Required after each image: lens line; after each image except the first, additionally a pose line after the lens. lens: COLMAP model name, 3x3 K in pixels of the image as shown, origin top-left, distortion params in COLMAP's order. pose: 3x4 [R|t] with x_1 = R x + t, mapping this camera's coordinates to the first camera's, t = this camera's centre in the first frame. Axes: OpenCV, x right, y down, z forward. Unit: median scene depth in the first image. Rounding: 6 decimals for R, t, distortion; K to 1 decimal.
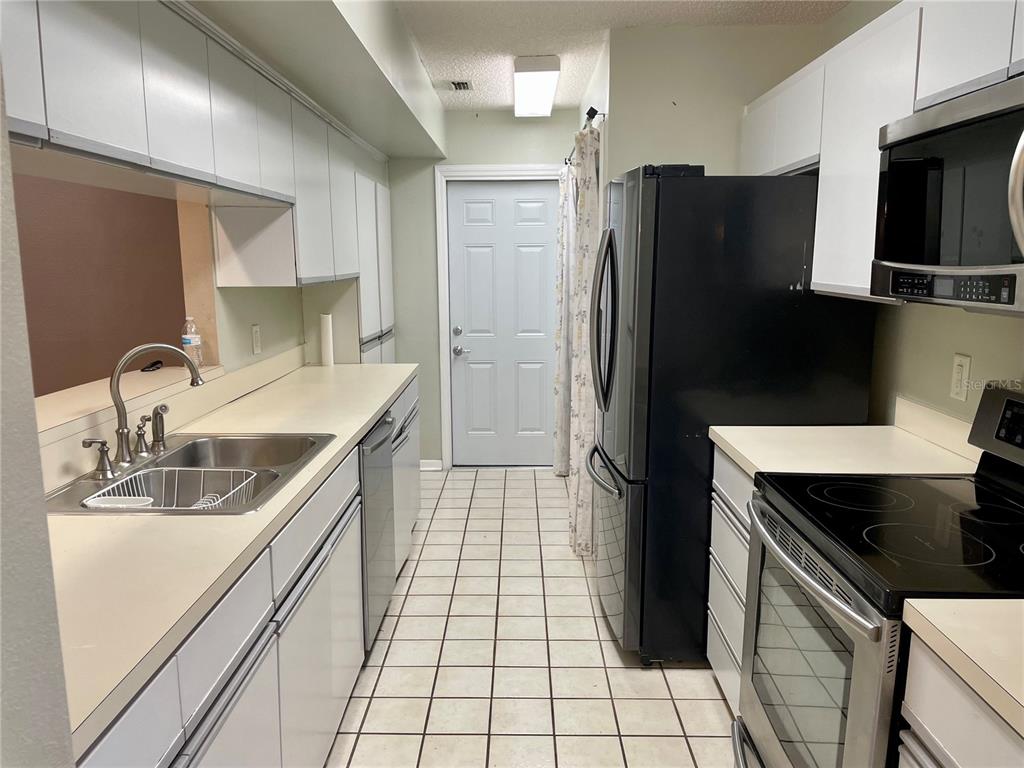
lens RADIAL K [[777.2, 0, 512.3], [0, 777.2, 385.4], [0, 0, 1]] dist [0.077377, -0.027093]
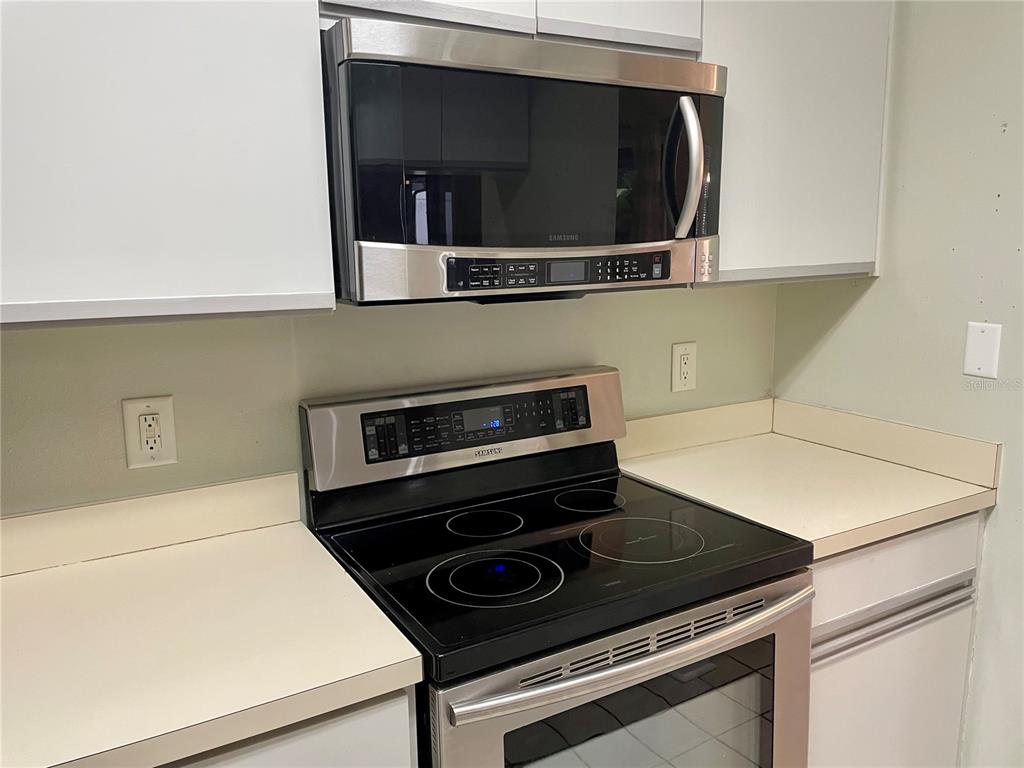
lens RADIAL K [[777.2, 0, 512.7], [0, 777.2, 381.9], [0, 0, 1]] dist [0.077377, -0.027093]
pose [[-0.525081, -0.153495, 0.837096, -0.159108], [0.149974, 0.951519, 0.268550, -0.269231], [-0.837734, 0.266553, -0.476605, 1.629589]]
